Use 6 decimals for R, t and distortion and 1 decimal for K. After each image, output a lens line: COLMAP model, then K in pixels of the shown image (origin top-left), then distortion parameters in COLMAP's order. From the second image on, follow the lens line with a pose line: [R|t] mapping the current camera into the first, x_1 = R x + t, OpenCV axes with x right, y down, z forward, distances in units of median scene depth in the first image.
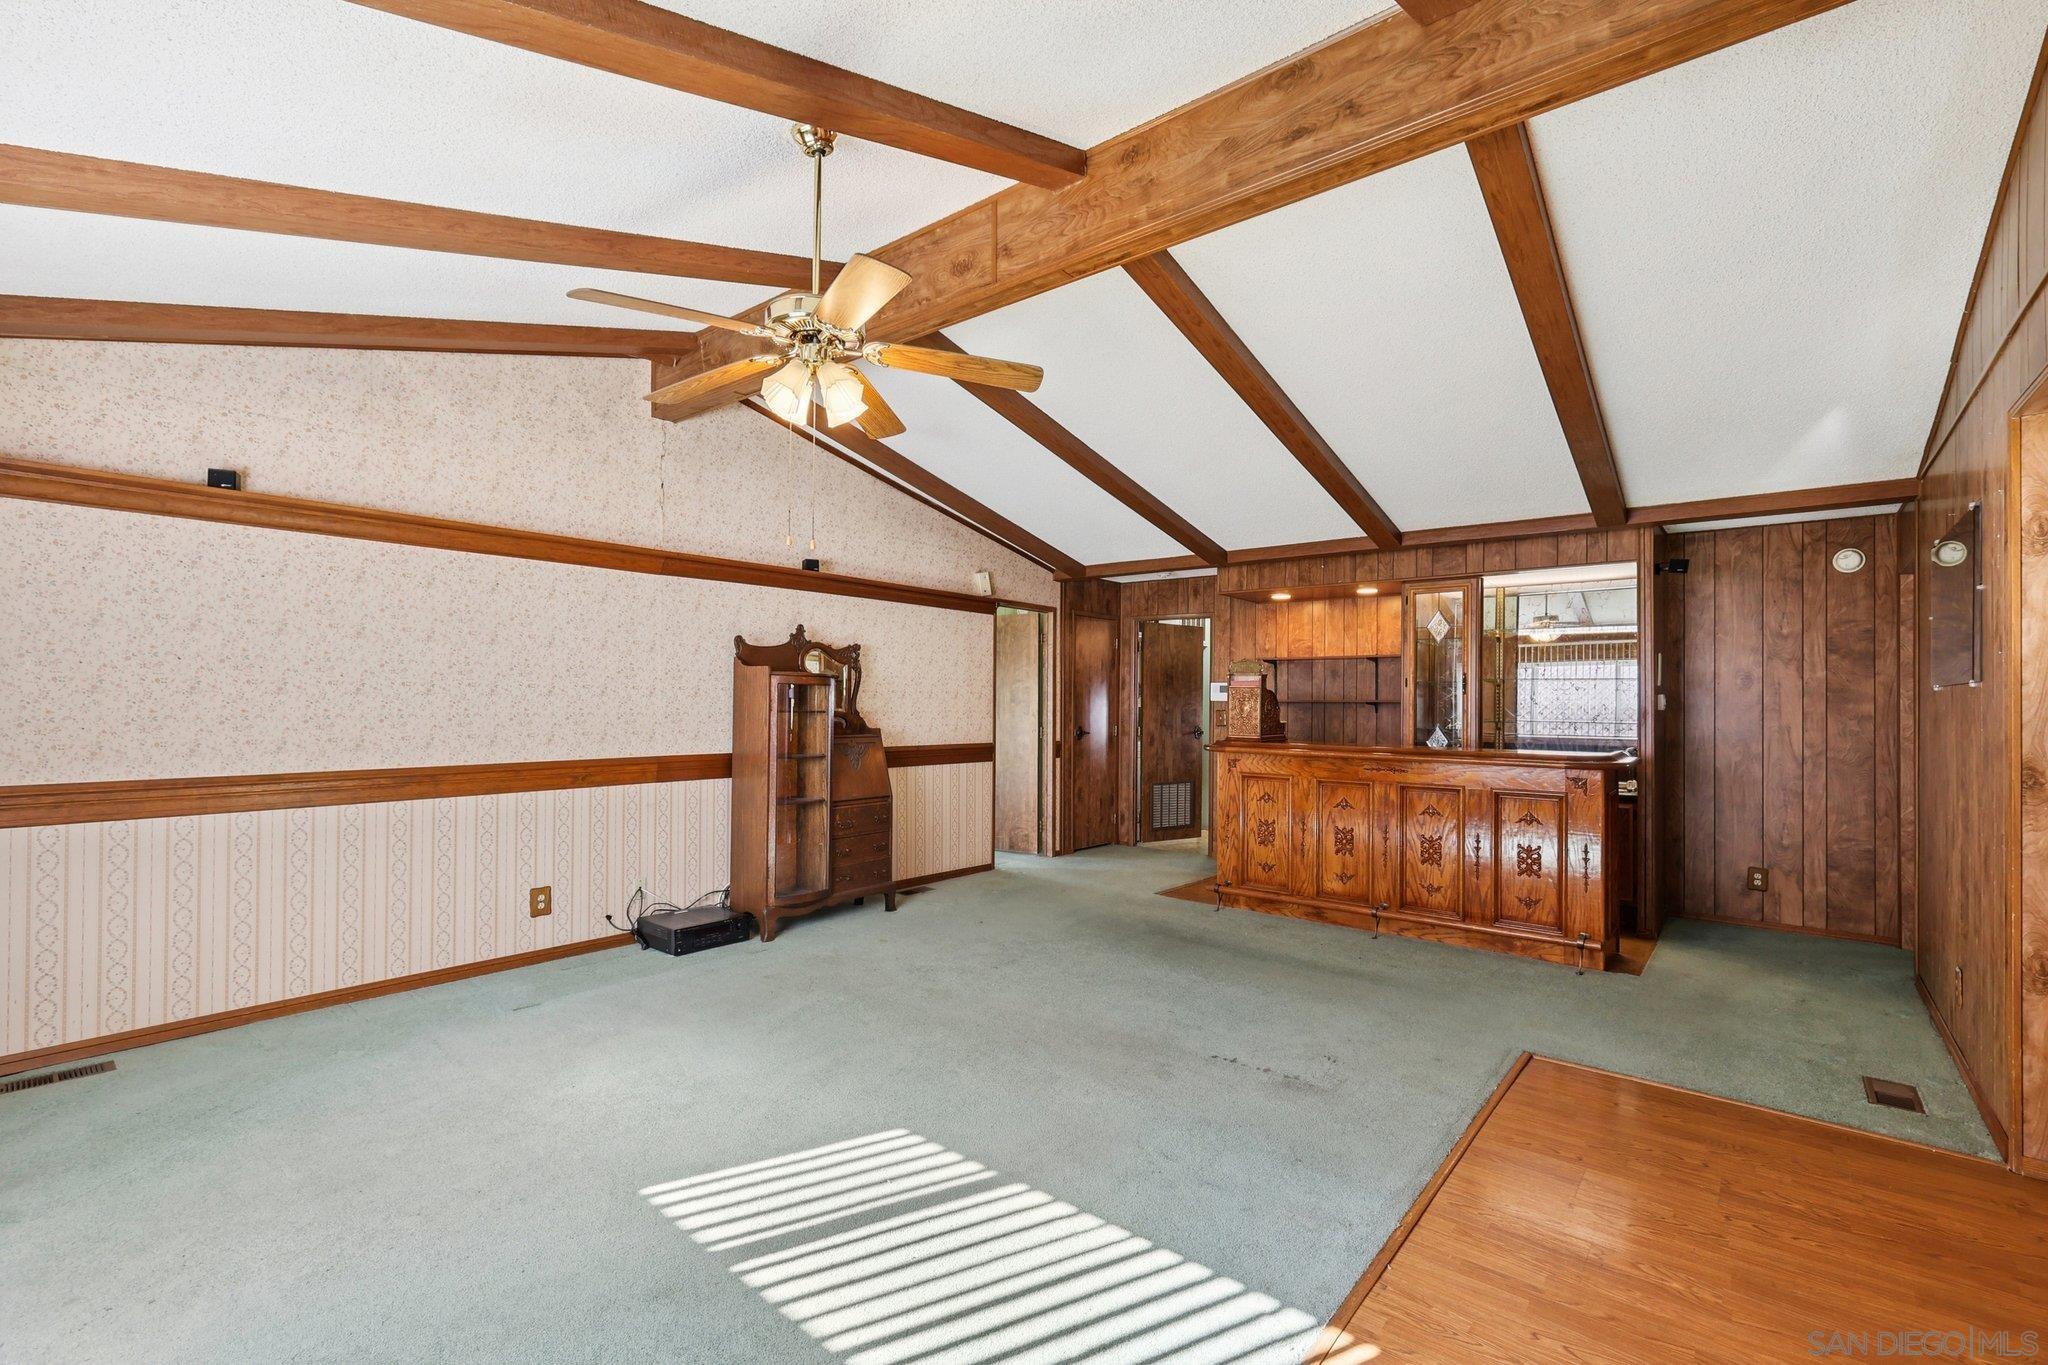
lens RADIAL K [[898.6, 0, 1024.4], [0, 898.6, 700.2], [0, 0, 1]] dist [-0.001591, -0.000300]
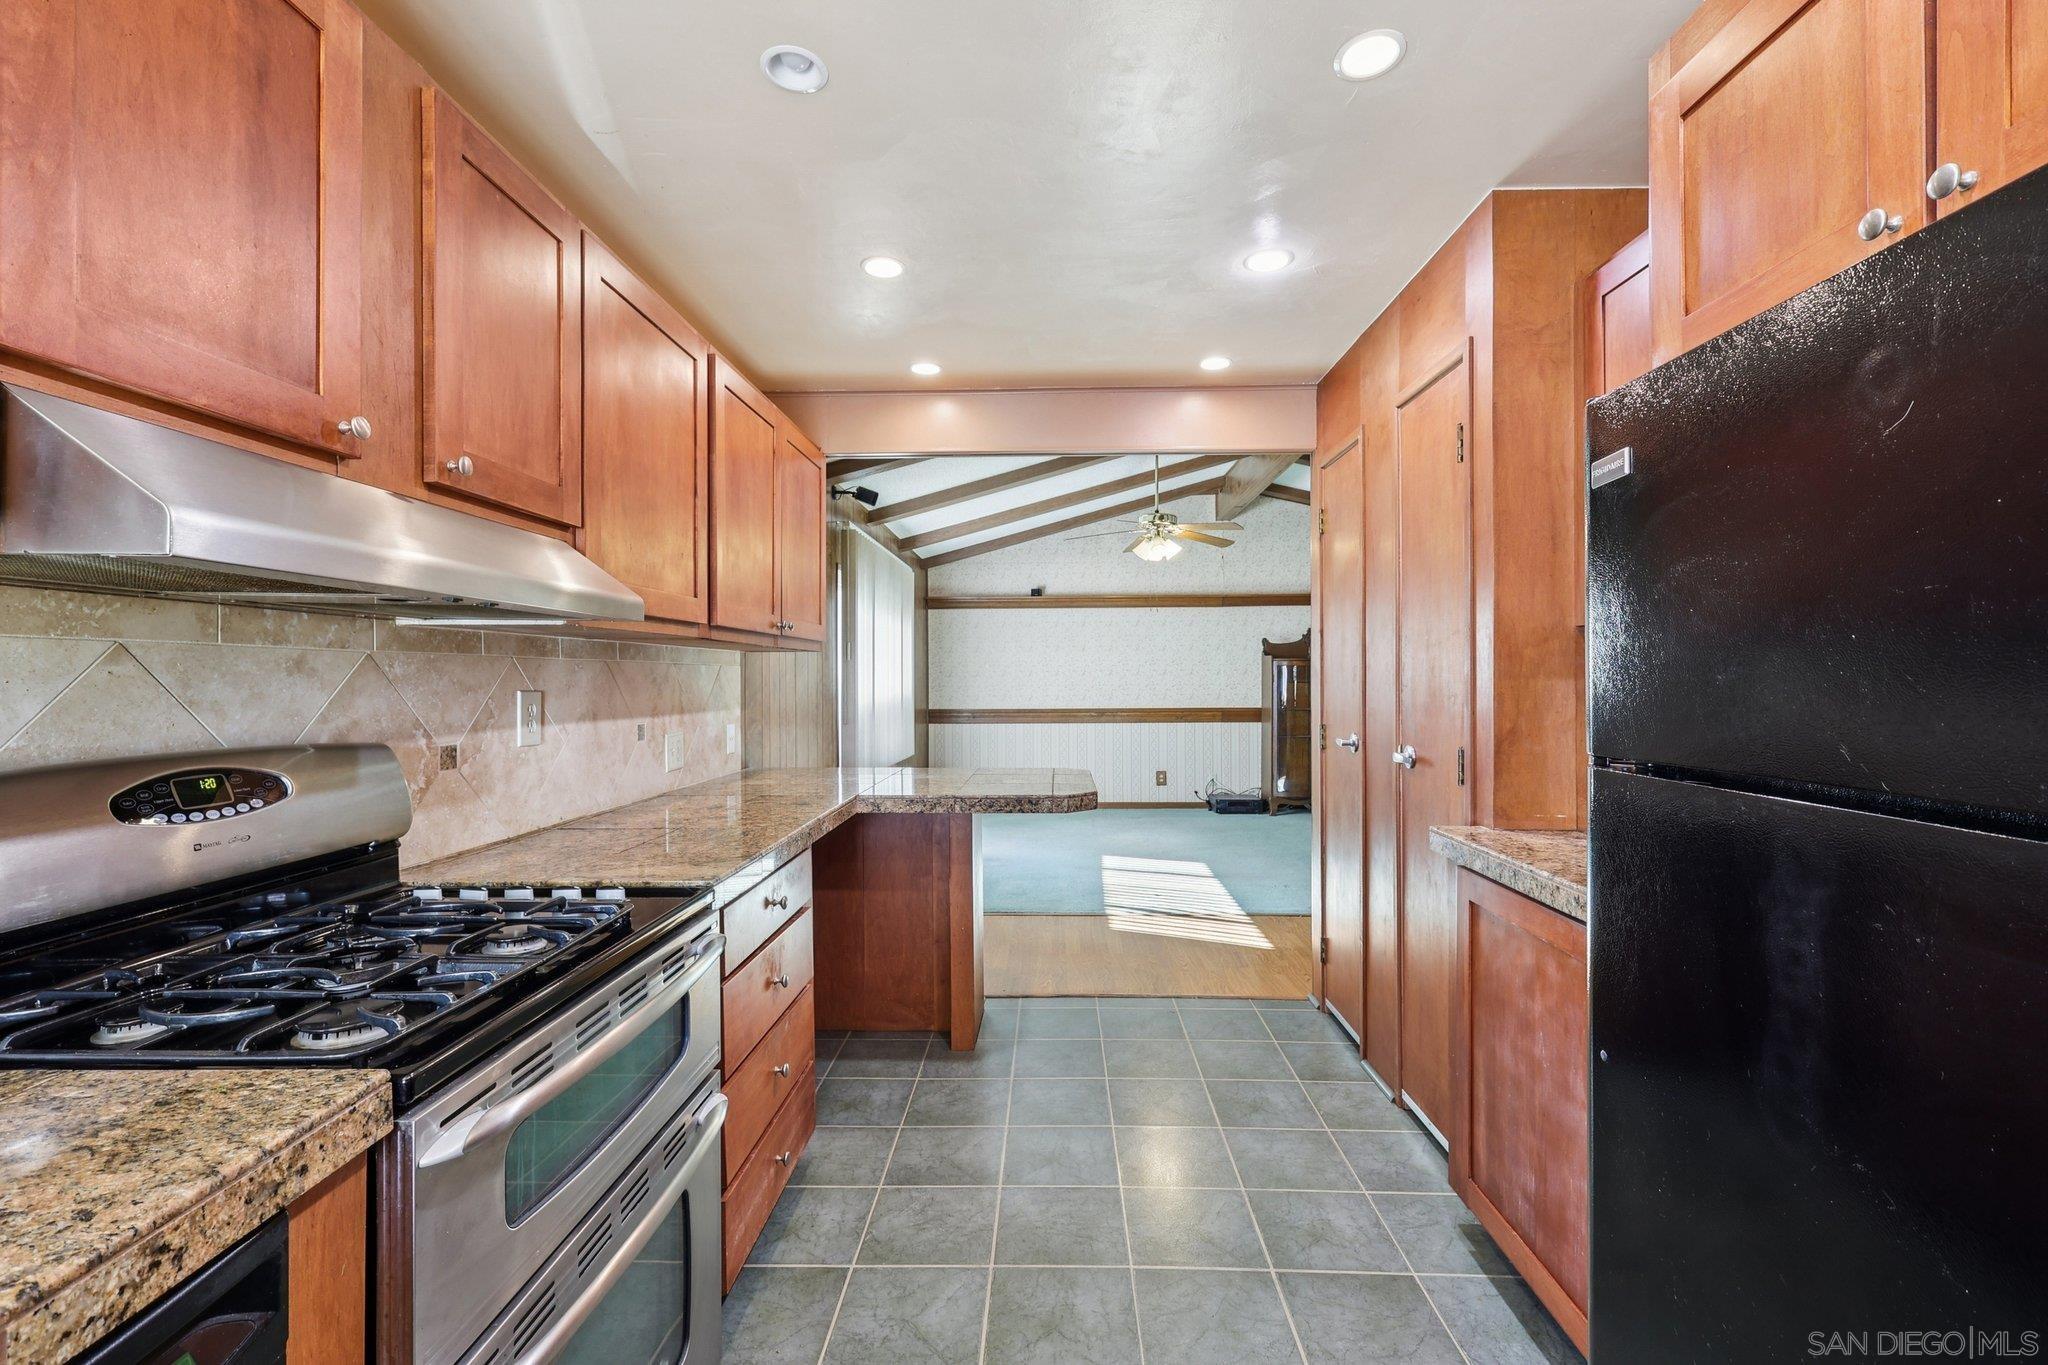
lens RADIAL K [[896.2, 0, 1029.1], [0, 896.2, 676.1], [0, 0, 1]] dist [0.000016, -0.000265]
pose [[0.615046, -0.011851, -0.788402, 0.757841], [0.010974, 0.999919, -0.006470, 0.006332], [0.788415, -0.004673, 0.615127, -0.404164]]
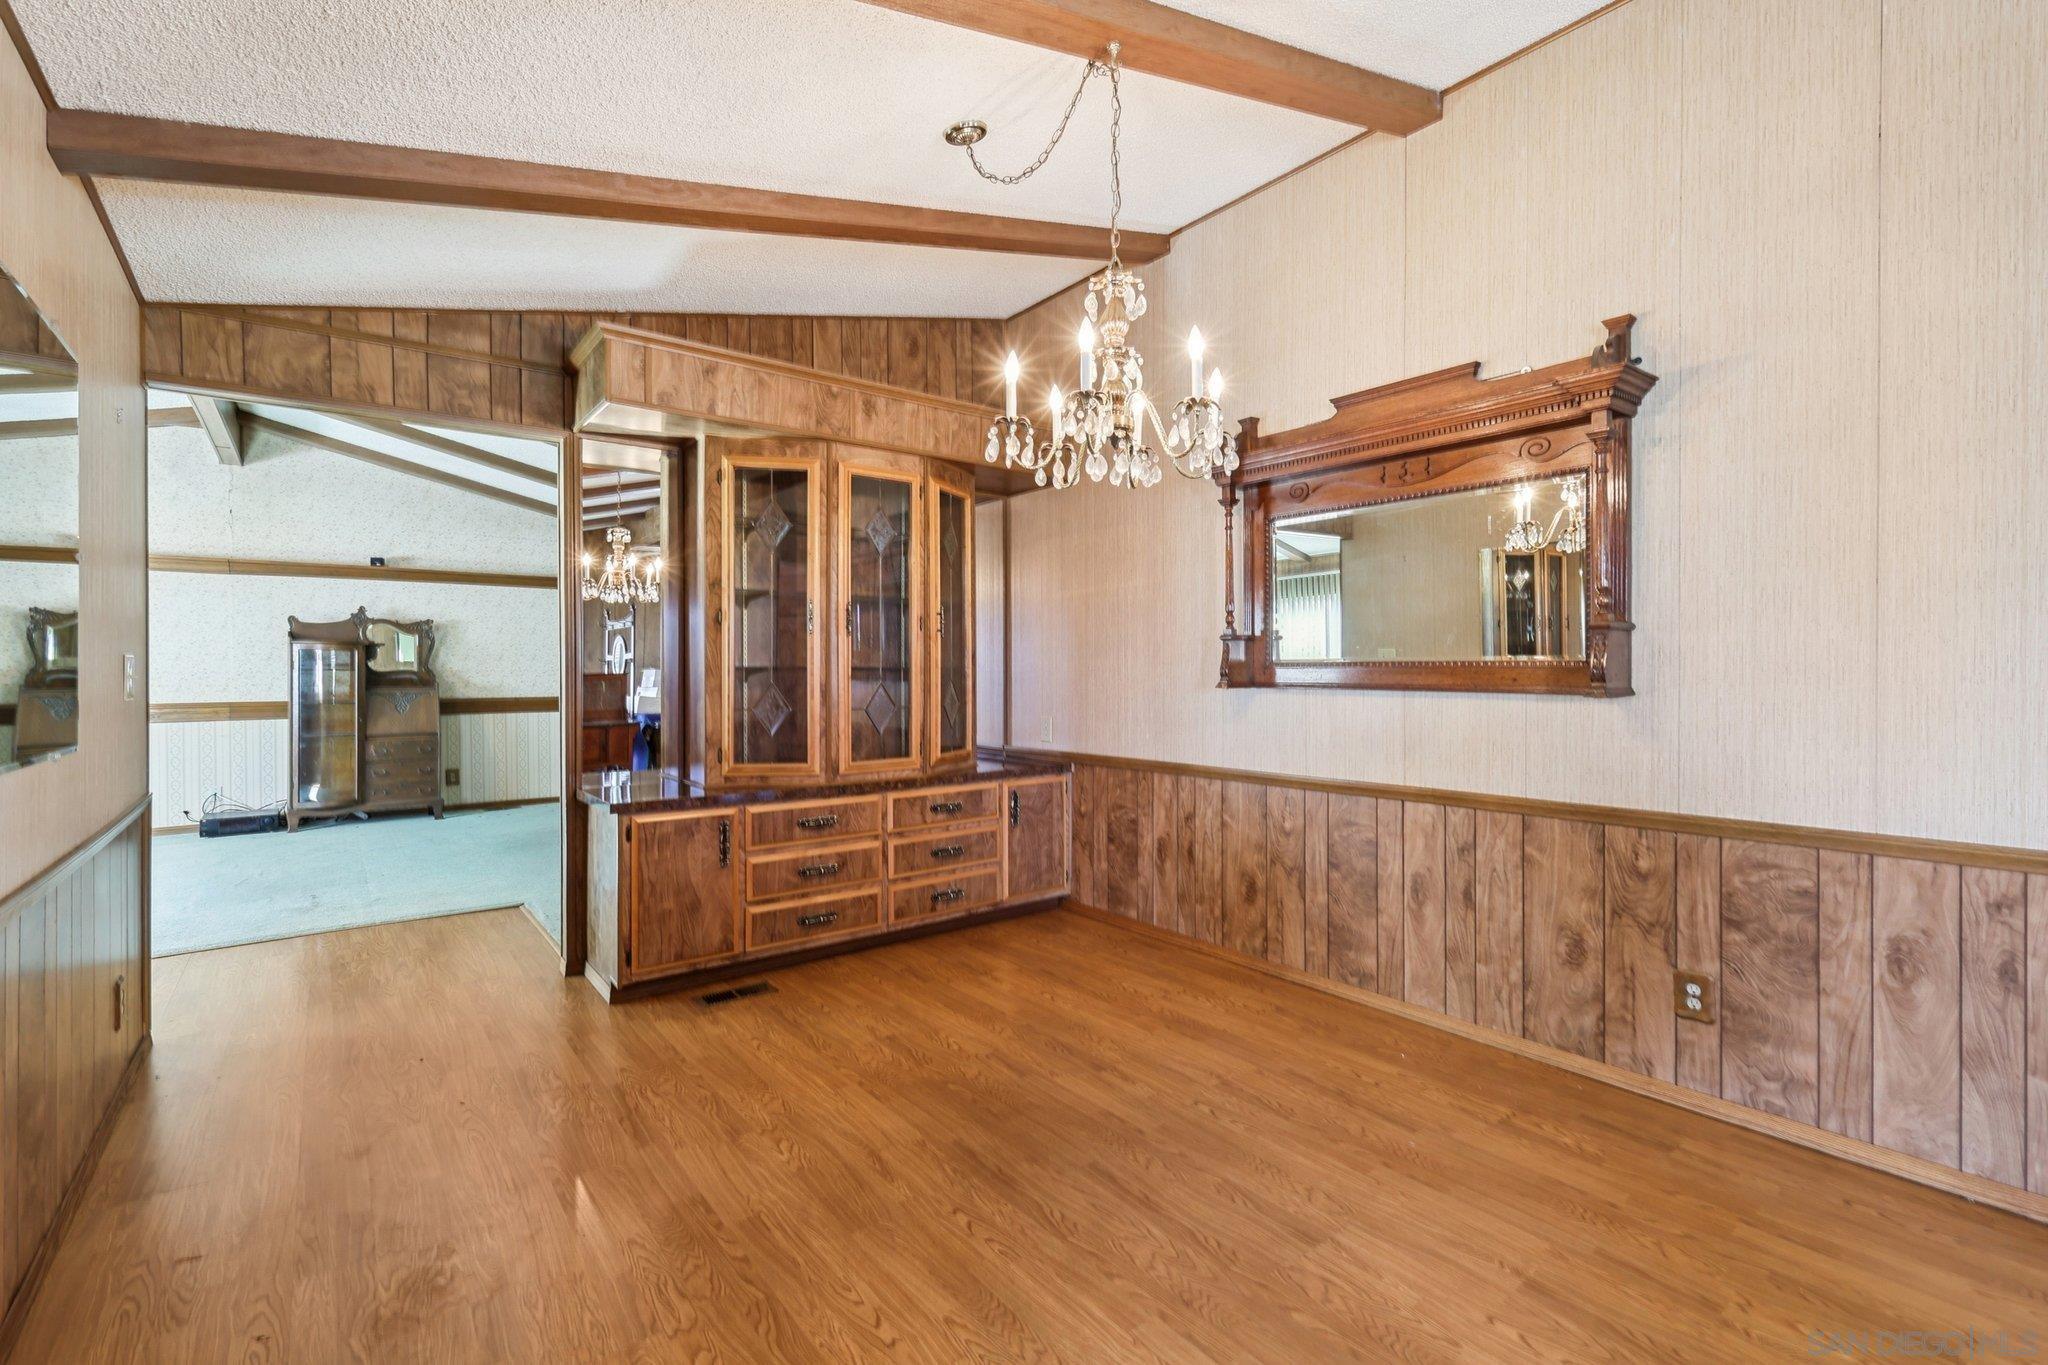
lens RADIAL K [[896.2, 0, 1029.1], [0, 896.2, 676.1], [0, 0, 1]] dist [0.000016, -0.000265]
pose [[0.977564, -0.007863, -0.210493, 1.102448], [0.010155, 0.999900, 0.009811, 0.019537], [0.210395, -0.011728, 0.977546, -0.117137]]
